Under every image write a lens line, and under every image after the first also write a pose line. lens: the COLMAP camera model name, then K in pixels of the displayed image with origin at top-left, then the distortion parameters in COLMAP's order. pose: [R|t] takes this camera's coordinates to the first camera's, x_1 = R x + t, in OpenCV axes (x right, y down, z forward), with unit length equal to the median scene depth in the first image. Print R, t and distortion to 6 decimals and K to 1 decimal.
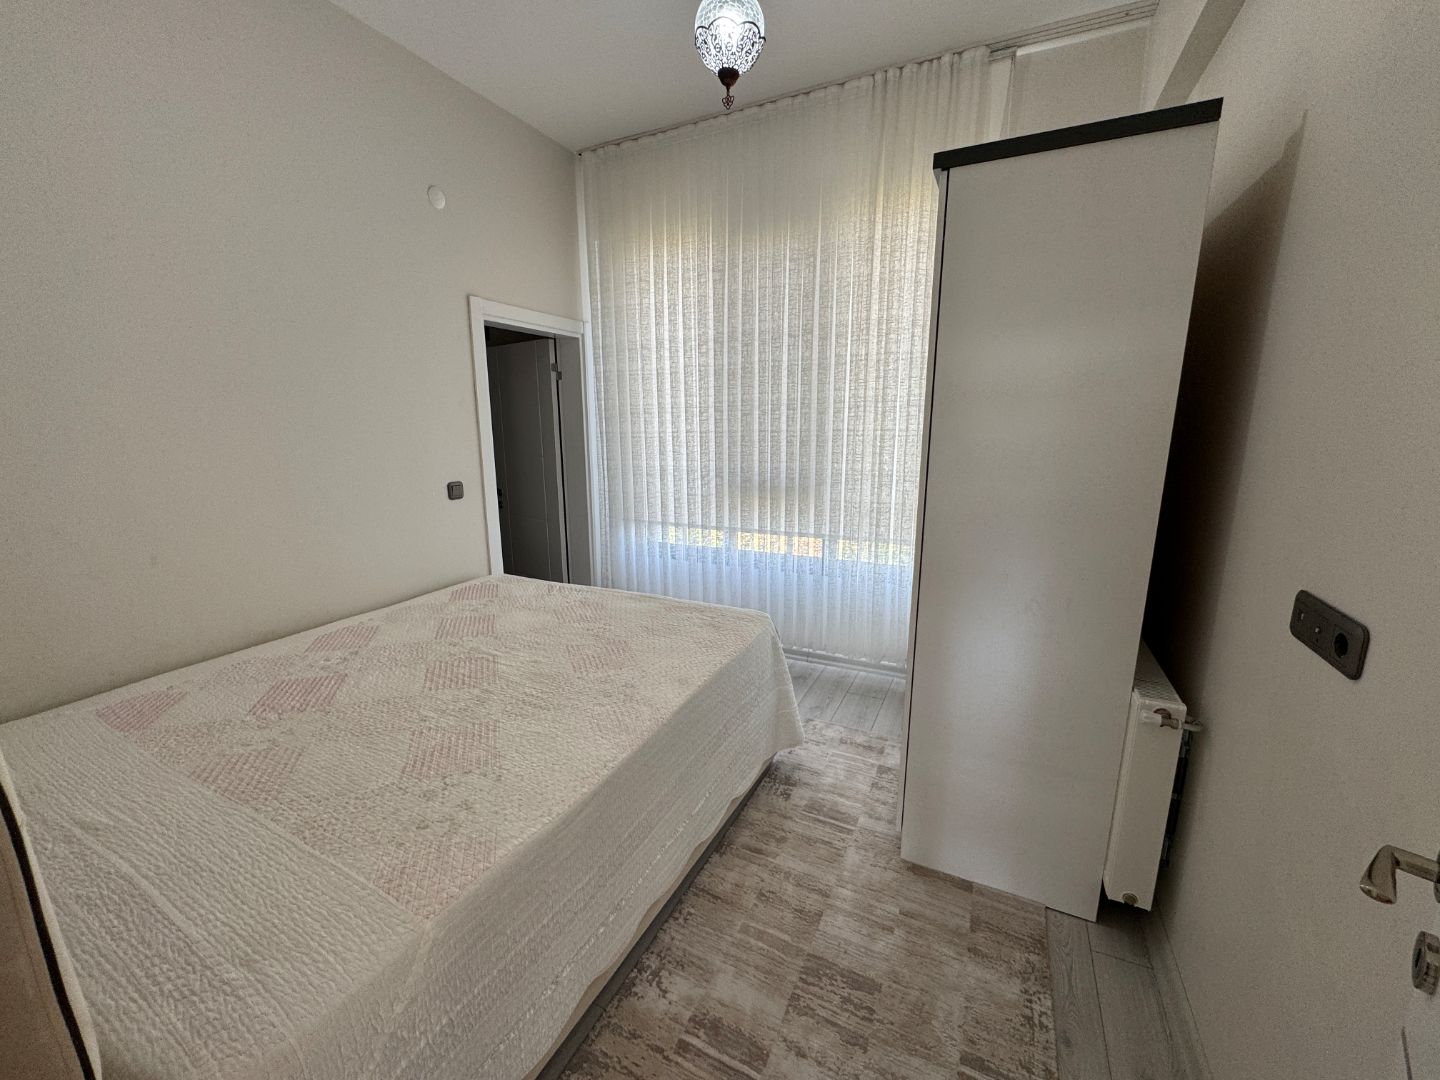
lens RADIAL K [[575.5, 0, 710.2], [0, 575.5, 547.8], [0, 0, 1]] dist [-0.006292, 0.000848]
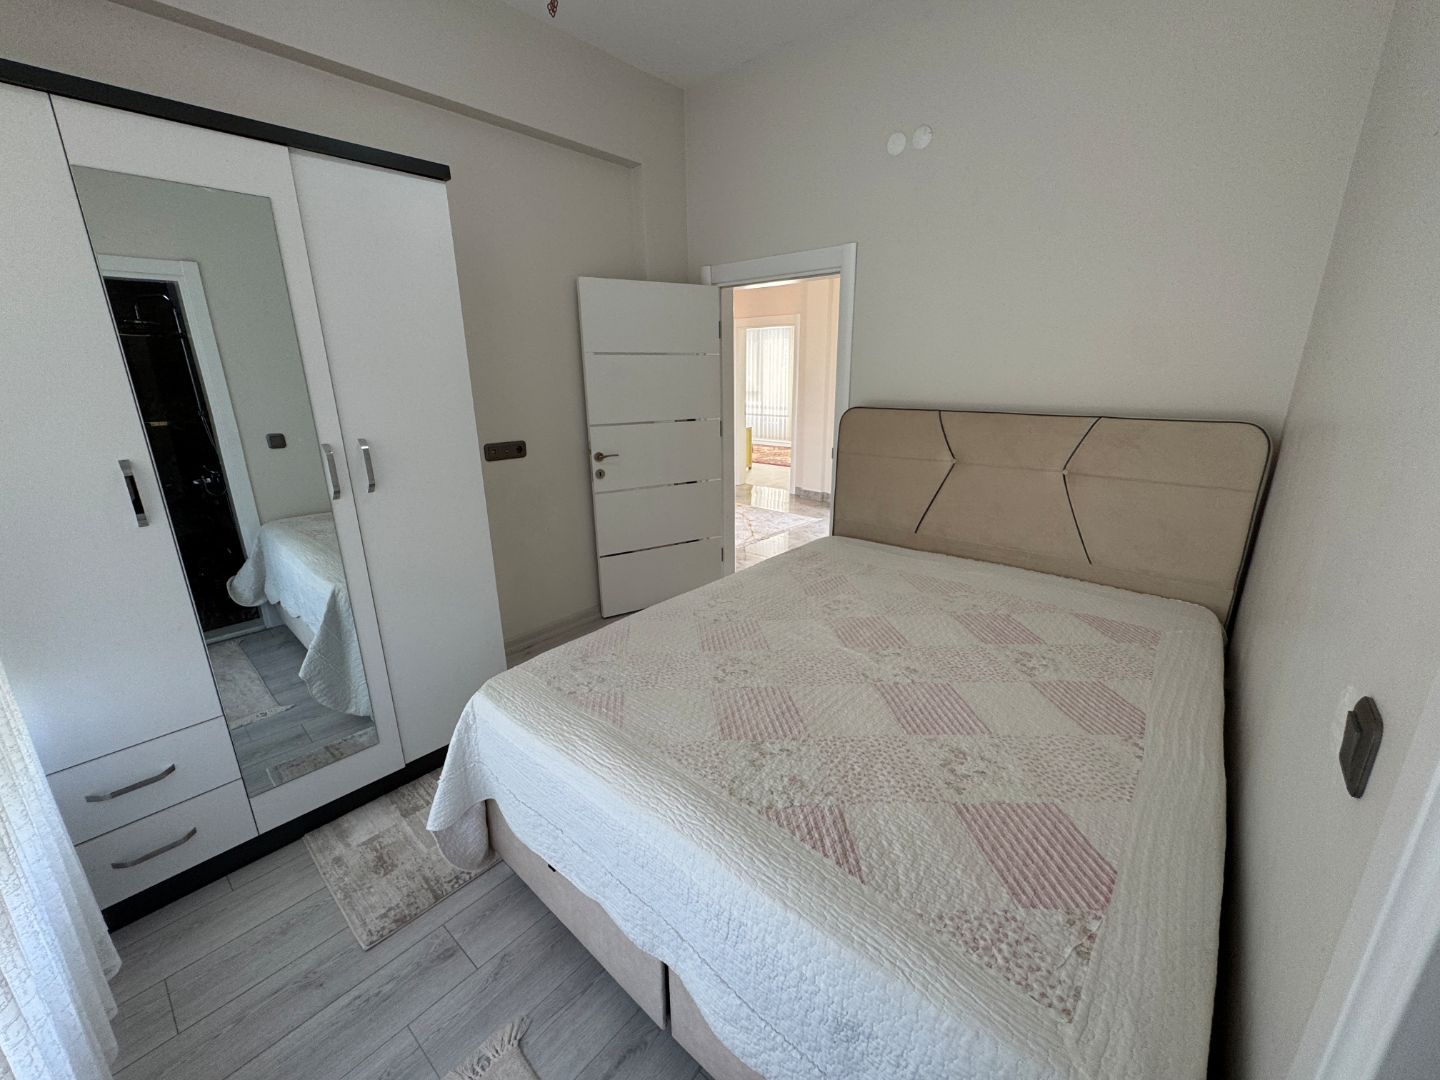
lens RADIAL K [[575.5, 0, 722.6], [0, 575.5, 539.1], [0, 0, 1]] dist [-0.006292, 0.000848]
pose [[-0.967810, -0.038663, 0.248693, -0.382575], [0.081685, 0.886384, 0.455687, -0.388616], [-0.238056, 0.461333, -0.854694, 1.674166]]
